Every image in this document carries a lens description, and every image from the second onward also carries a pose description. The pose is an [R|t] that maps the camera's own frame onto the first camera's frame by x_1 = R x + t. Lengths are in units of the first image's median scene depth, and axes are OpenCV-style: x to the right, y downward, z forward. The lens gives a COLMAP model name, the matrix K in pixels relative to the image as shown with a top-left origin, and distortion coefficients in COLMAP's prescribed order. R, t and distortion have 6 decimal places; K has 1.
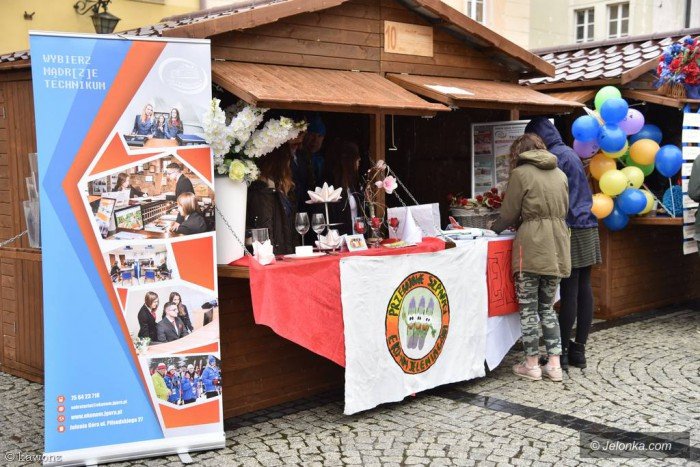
lens RADIAL K [[895.5, 0, 347.3], [0, 895.5, 237.4], [0, 0, 1]] dist [0.202263, 0.000000]
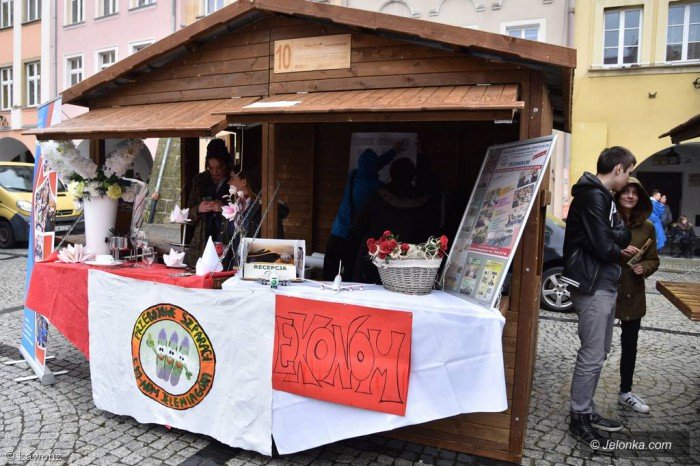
lens RADIAL K [[541.3, 0, 329.8], [0, 541.3, 233.7], [0, 0, 1]] dist [-0.090016, 0.038692]
pose [[0.360540, 0.101418, -0.927214, 0.647916], [-0.112373, 0.991554, 0.064760, -0.089268], [0.925950, 0.080845, 0.368891, 0.933893]]
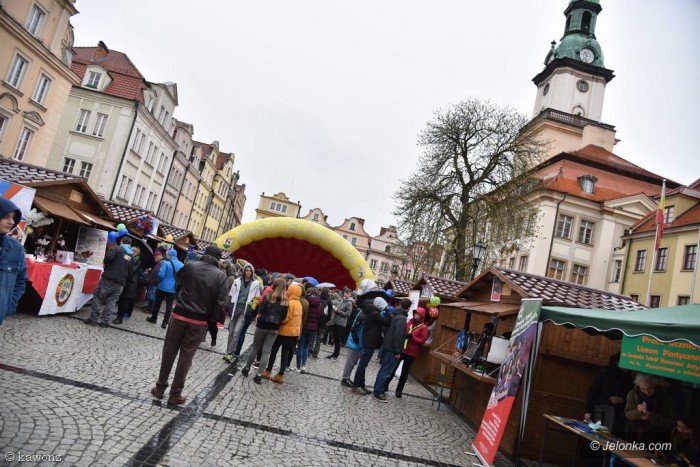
lens RADIAL K [[473.3, 0, 339.7], [0, 473.3, 233.2], [0, 0, 1]] dist [-0.099227, 0.047104]
pose [[0.621088, 0.252037, 0.742109, -0.542804], [-0.163618, 0.967715, -0.191722, 0.053052], [-0.766471, -0.002347, 0.642274, -0.709989]]
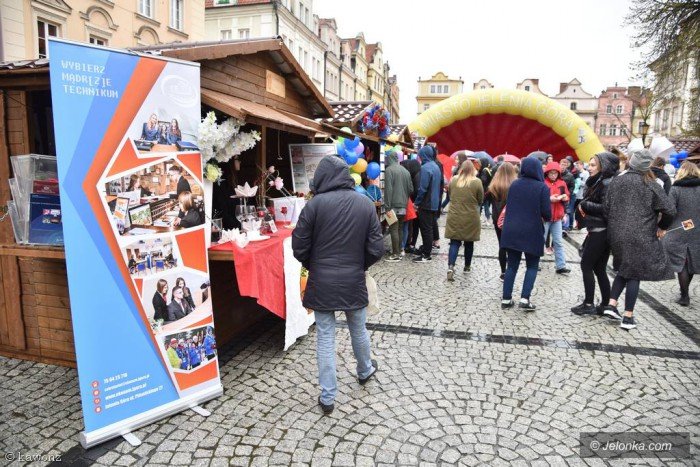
lens RADIAL K [[473.3, 0, 338.5], [0, 473.3, 236.9], [0, 0, 1]] dist [-0.099227, 0.047104]
pose [[0.861548, -0.051073, 0.505100, -0.266422], [0.020387, 0.997605, 0.066098, -0.023008], [-0.507266, -0.046649, 0.860526, 0.318965]]
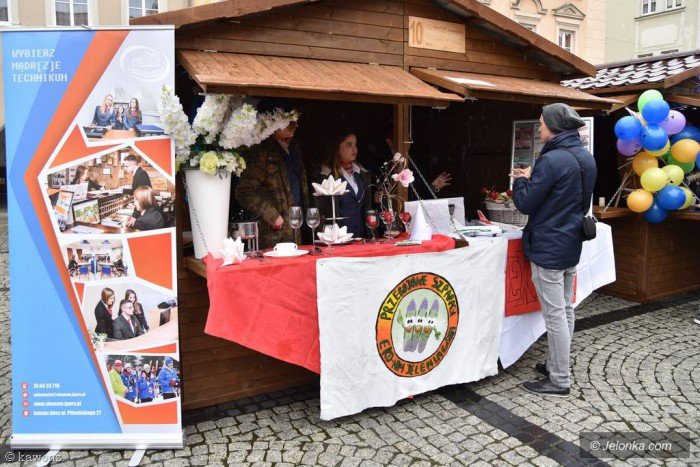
lens RADIAL K [[541.3, 0, 337.8], [0, 541.3, 221.5], [0, 0, 1]] dist [-0.090016, 0.038692]
pose [[0.962985, 0.040798, -0.266451, 0.143286], [-0.030765, 0.998656, 0.041720, -0.035665], [0.267795, -0.031978, 0.962945, 0.431478]]
